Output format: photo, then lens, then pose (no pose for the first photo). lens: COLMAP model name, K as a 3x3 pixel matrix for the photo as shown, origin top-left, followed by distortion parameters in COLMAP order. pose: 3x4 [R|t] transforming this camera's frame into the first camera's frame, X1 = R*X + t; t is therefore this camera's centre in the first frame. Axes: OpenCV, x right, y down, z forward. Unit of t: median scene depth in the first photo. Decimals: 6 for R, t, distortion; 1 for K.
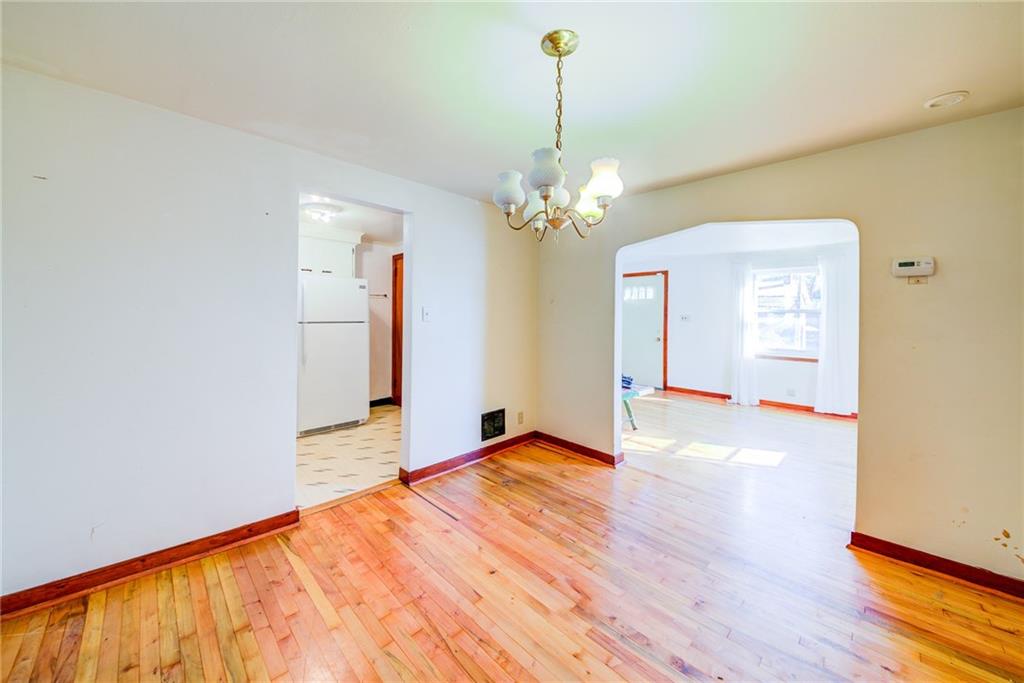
lens RADIAL K [[371.6, 0, 498.6], [0, 371.6, 311.9], [0, 0, 1]] dist [0.010558, -0.008898]
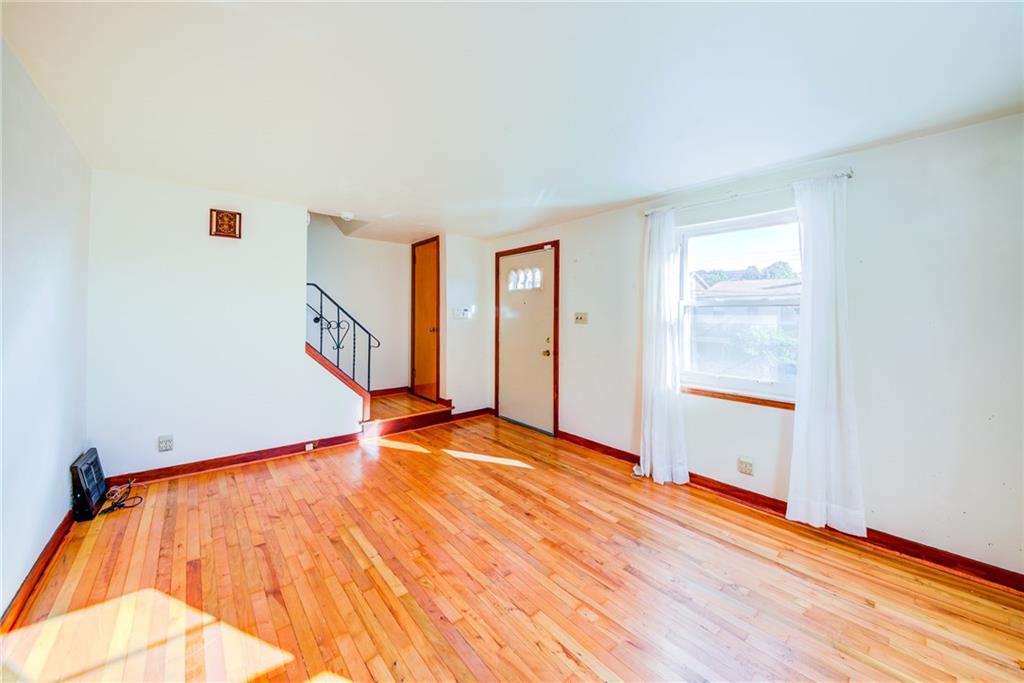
lens RADIAL K [[371.6, 0, 498.6], [0, 371.6, 311.9], [0, 0, 1]] dist [0.010558, -0.008898]
pose [[0.997913, -0.007414, -0.064148, 0.398240], [0.007206, 0.999968, -0.003475, 0.007569], [0.064171, 0.003005, 0.997934, 0.390976]]
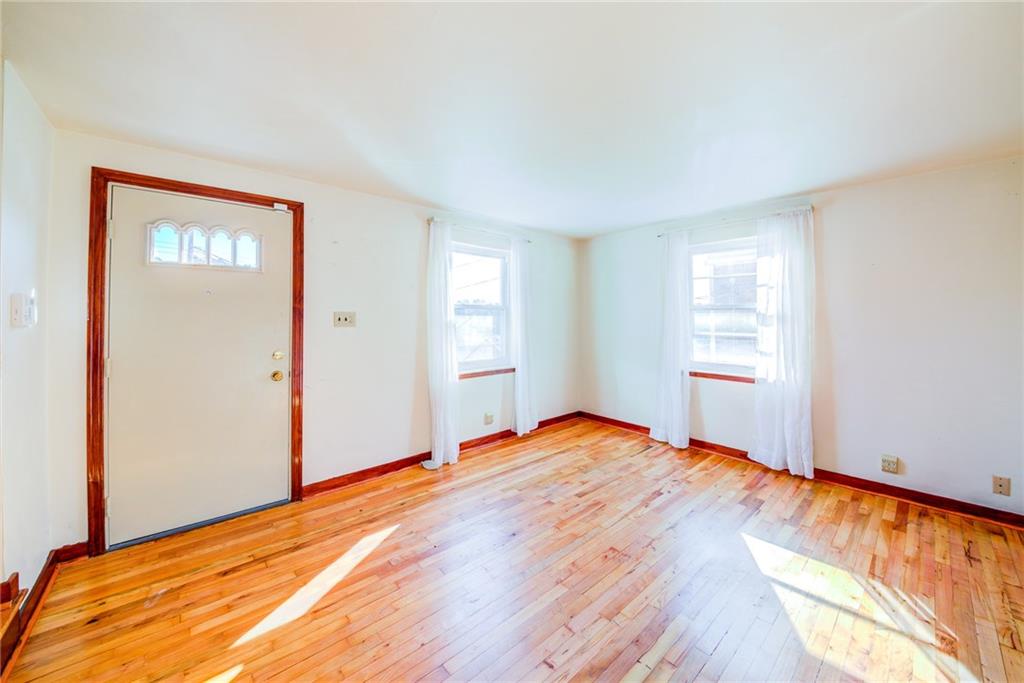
lens RADIAL K [[362.3, 0, 509.9], [0, 362.3, 311.8], [0, 0, 1]] dist [-0.000092, -0.005723]
pose [[0.040766, -0.004651, 0.999158, 0.067444], [-0.008570, 0.999951, 0.005005, 0.003459], [-0.999132, -0.008767, 0.040724, 0.762819]]
